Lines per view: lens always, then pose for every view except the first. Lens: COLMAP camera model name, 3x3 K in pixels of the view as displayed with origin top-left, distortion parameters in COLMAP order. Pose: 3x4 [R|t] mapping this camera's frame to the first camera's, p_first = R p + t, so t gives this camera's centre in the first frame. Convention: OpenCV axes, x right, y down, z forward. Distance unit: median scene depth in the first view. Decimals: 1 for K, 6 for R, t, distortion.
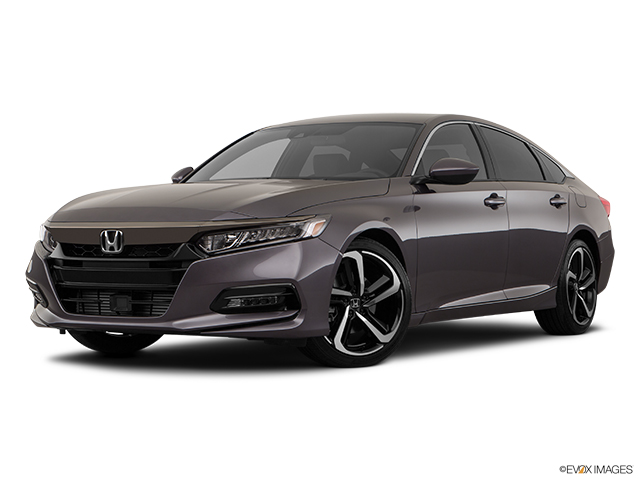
lens RADIAL K [[1265.2, 0, 320.0], [0, 1265.2, 240.0], [0, 0, 1]] dist [0.024866, 0.071700]
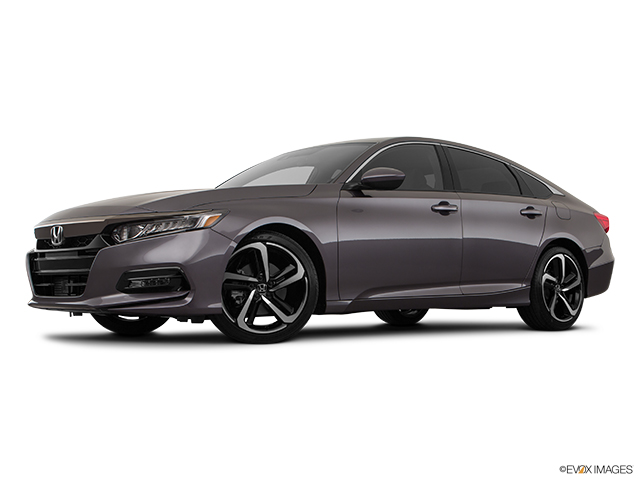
lens RADIAL K [[885.7, 0, 320.0], [0, 885.7, 240.0], [0, 0, 1]] dist [0.009378, 0.010269]
pose [[0.961919, -0.014022, -0.272975, 0.299708], [0.000218, 0.998722, -0.050536, 0.047105], [0.273335, 0.048552, 0.960693, 0.238491]]
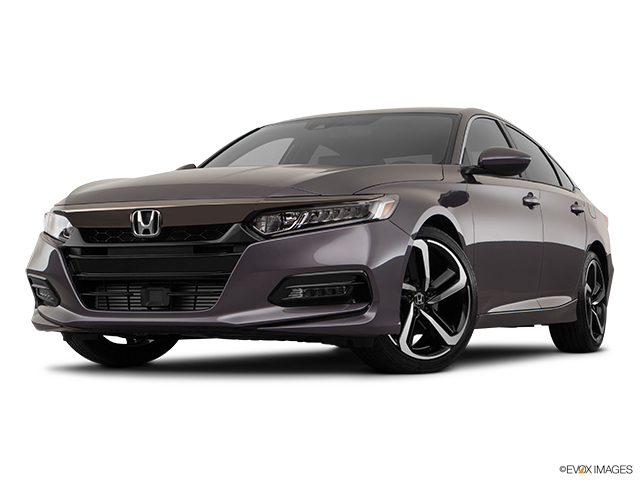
lens RADIAL K [[1175.4, 0, 300.6], [0, 1175.4, 239.9], [0, 0, 1]] dist [0.009513, -0.080056]
pose [[0.996383, 0.005880, 0.084777, -0.122680], [-0.001643, 0.998750, -0.049963, 0.049488], [-0.084965, 0.049643, 0.995146, 0.198636]]
